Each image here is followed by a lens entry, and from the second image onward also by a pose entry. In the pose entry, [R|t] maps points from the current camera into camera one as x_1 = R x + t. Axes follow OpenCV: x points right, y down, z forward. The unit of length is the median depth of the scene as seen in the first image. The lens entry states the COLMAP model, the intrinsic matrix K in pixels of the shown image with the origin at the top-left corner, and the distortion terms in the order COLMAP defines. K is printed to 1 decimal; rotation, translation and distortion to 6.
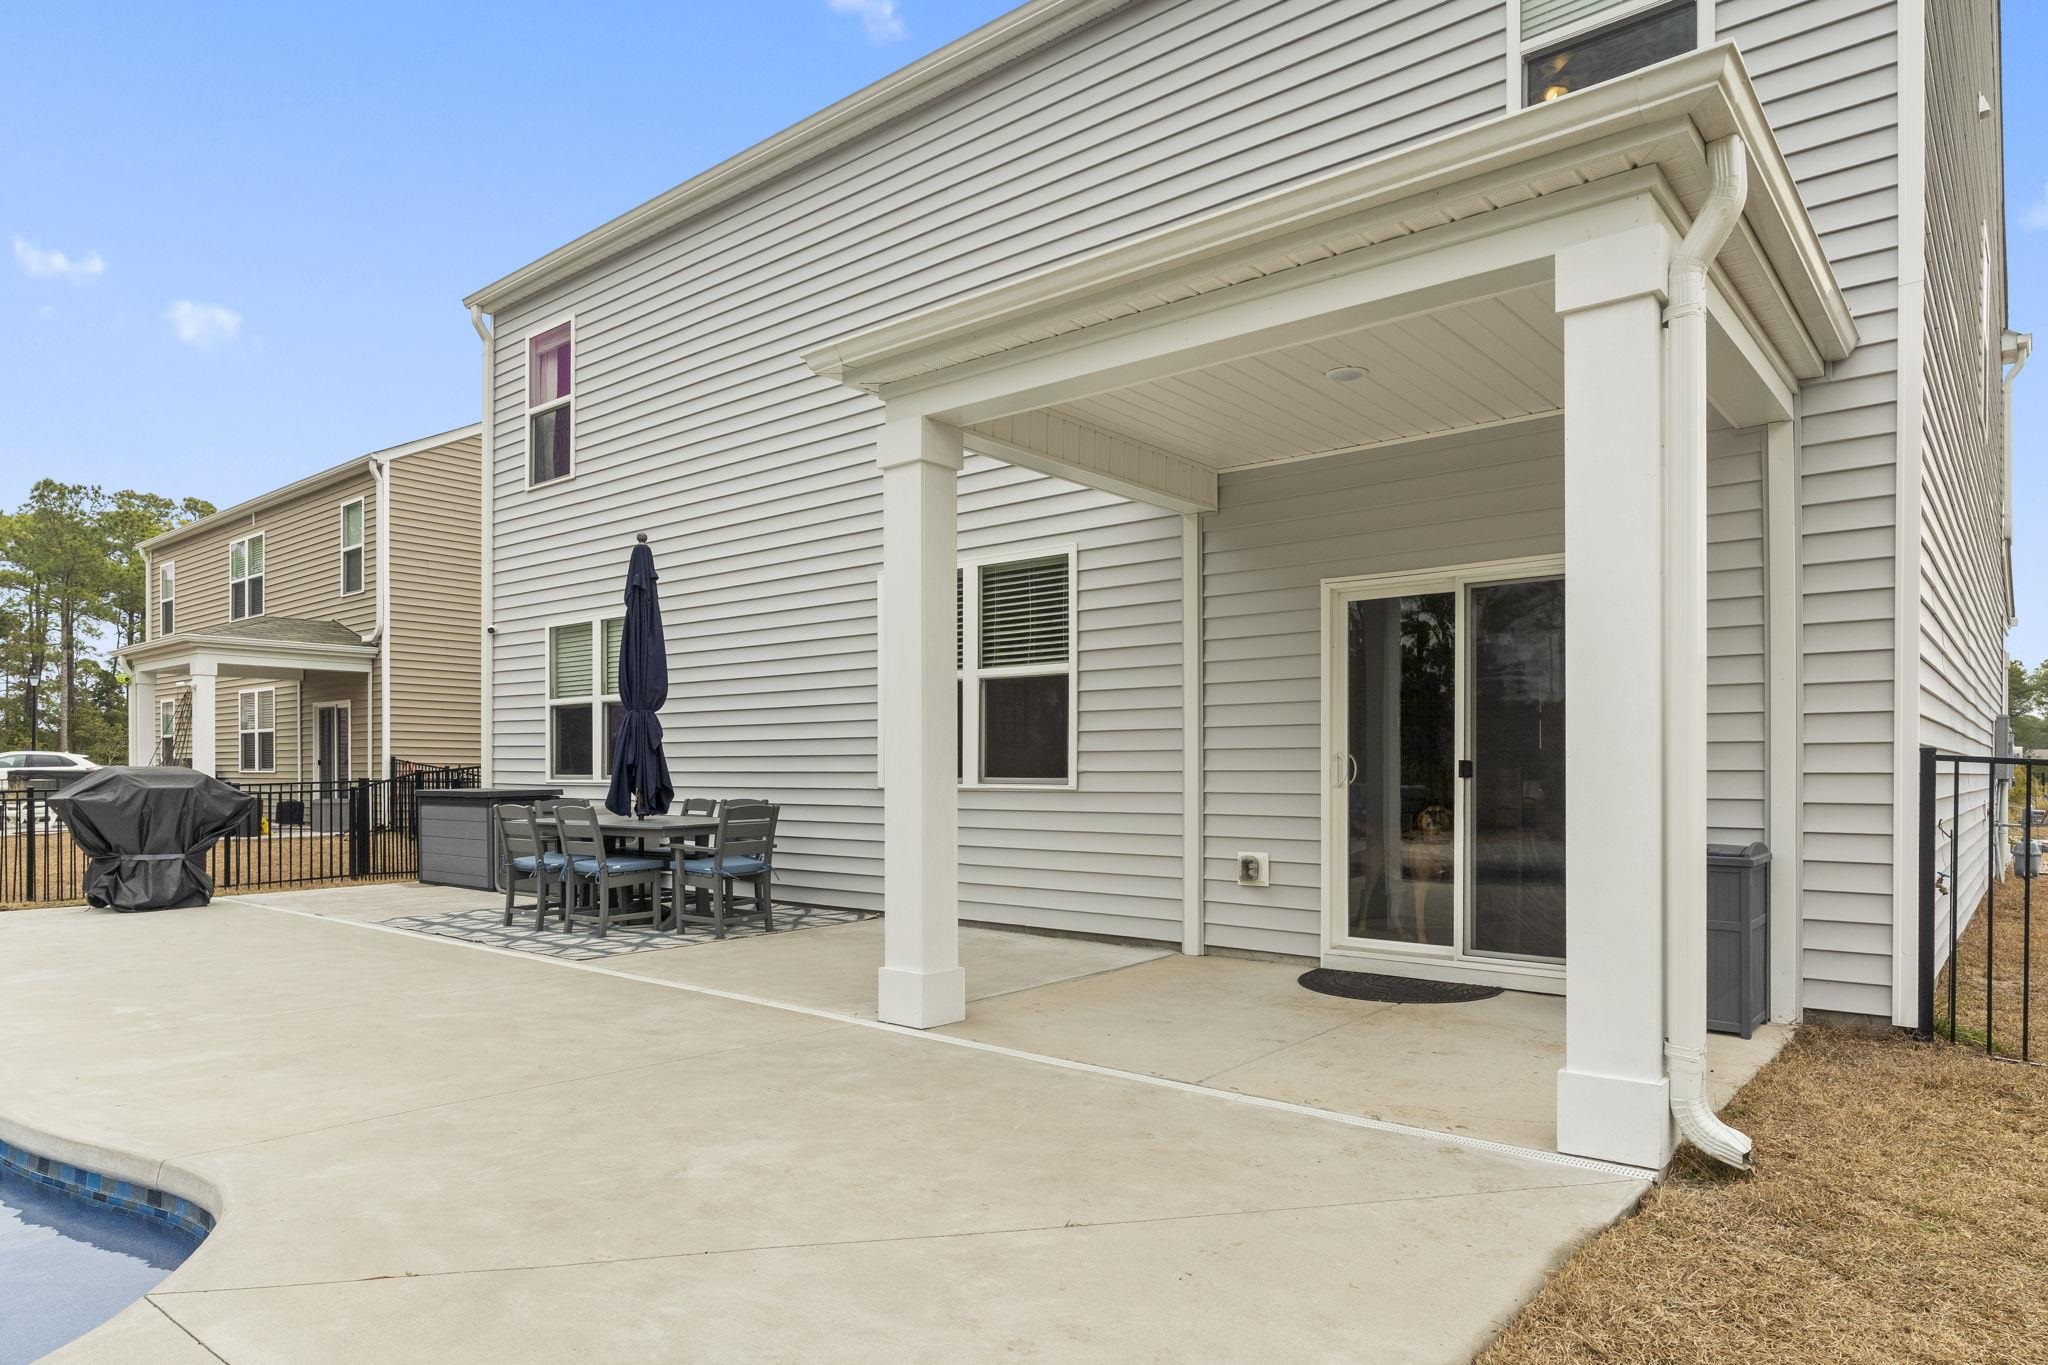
lens RADIAL K [[1235.2, 0, 1019.1], [0, 1235.2, 773.9], [0, 0, 1]] dist [0.003366, 0.000775]
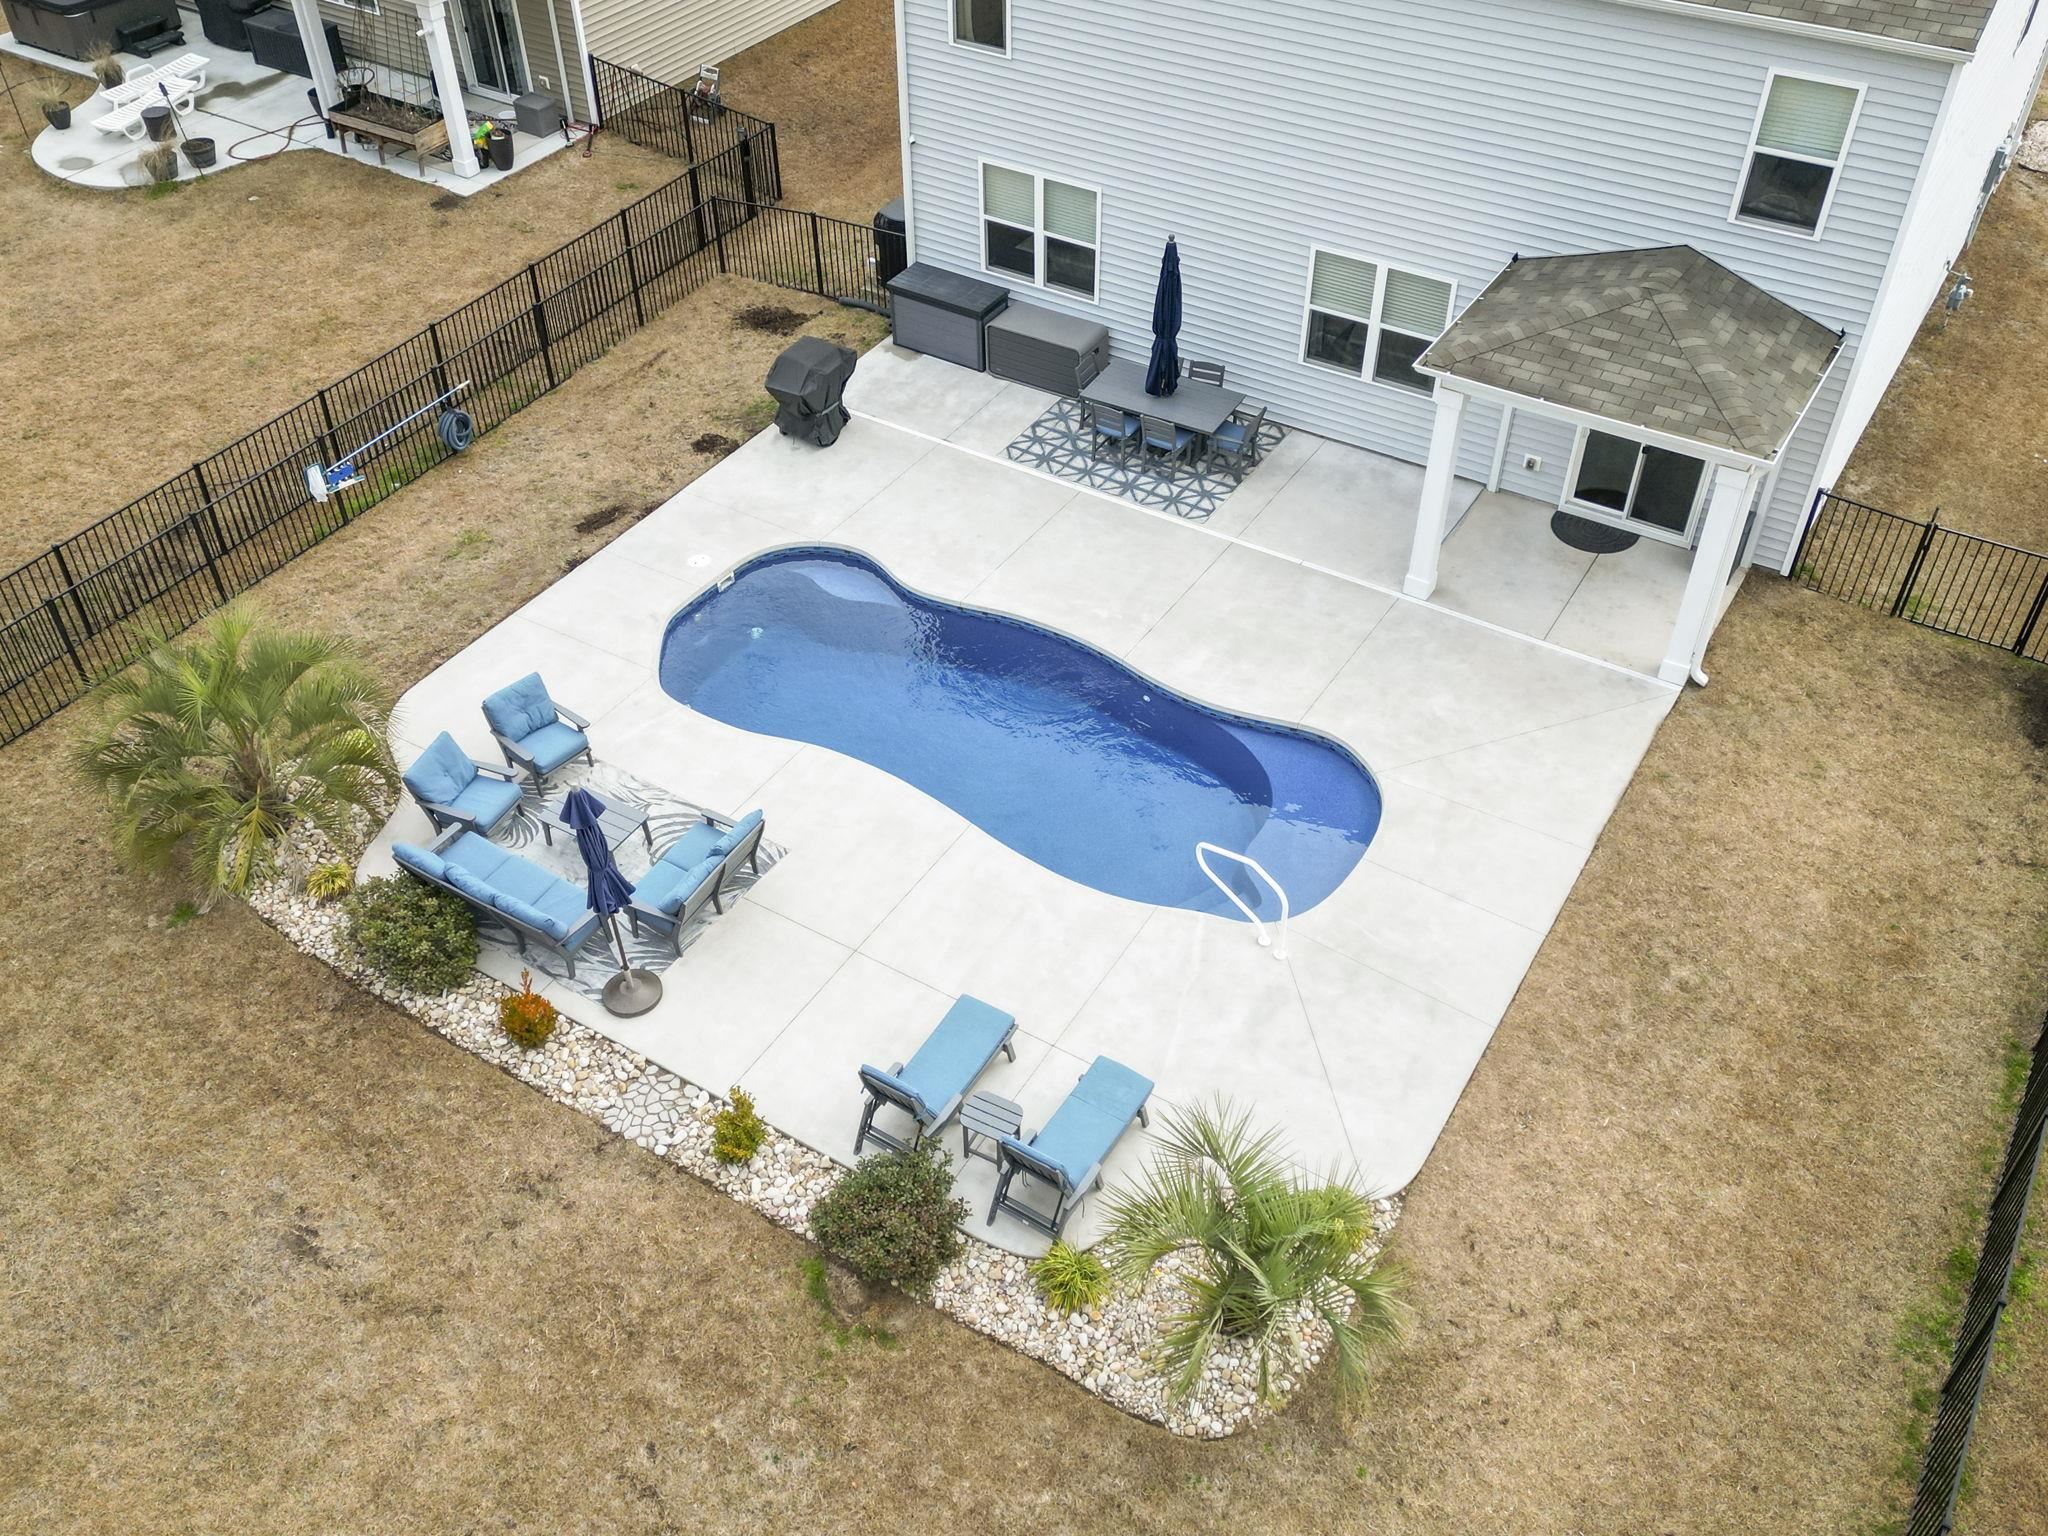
lens RADIAL K [[1774.7, 0, 1024.0], [0, 1774.7, 768.0], [0, 0, 1]] dist [0.102872, -0.129481]
pose [[0.990392, -0.098943, 0.096616, -0.997659], [0.009520, 0.745765, 0.666141, -1.553823], [-0.137962, -0.658821, 0.739541, -1.447438]]
